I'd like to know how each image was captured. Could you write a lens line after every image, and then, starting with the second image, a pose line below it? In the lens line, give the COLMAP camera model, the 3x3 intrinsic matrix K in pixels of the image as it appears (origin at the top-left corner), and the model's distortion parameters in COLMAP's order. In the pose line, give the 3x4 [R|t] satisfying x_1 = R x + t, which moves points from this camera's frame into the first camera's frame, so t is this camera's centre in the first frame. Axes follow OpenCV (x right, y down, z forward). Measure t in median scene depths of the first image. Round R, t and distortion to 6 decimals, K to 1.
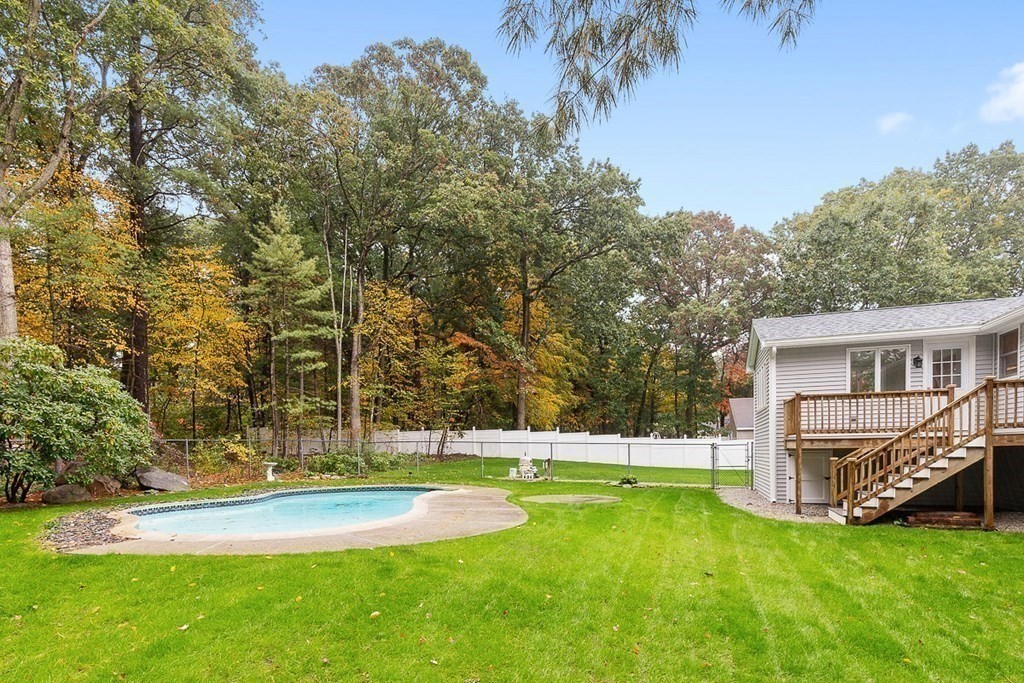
lens RADIAL K [[521.7, 0, 496.1], [0, 521.7, 341.9], [0, 0, 1]] dist [-0.003211, -0.000778]
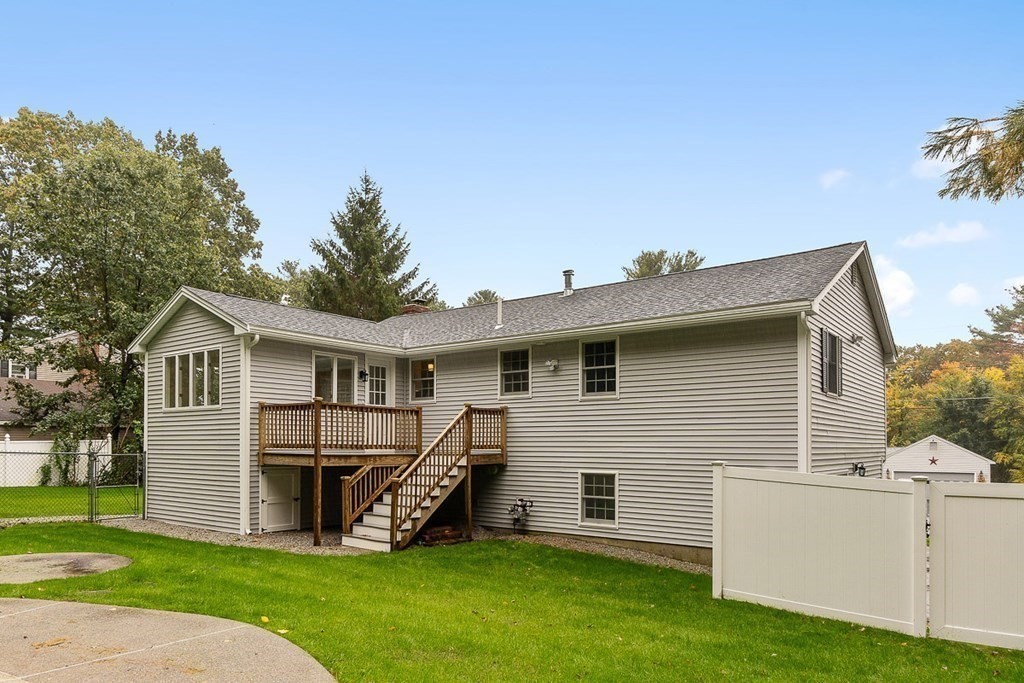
lens RADIAL K [[675.7, 0, 512.0], [0, 675.7, 341.5], [0, 0, 1]] dist [-0.001606, -0.000307]
pose [[0.356810, 0.164198, 0.919634, -0.330528], [-0.199804, 0.975065, -0.096573, 0.053172], [-0.912560, -0.149288, 0.380720, 0.338638]]
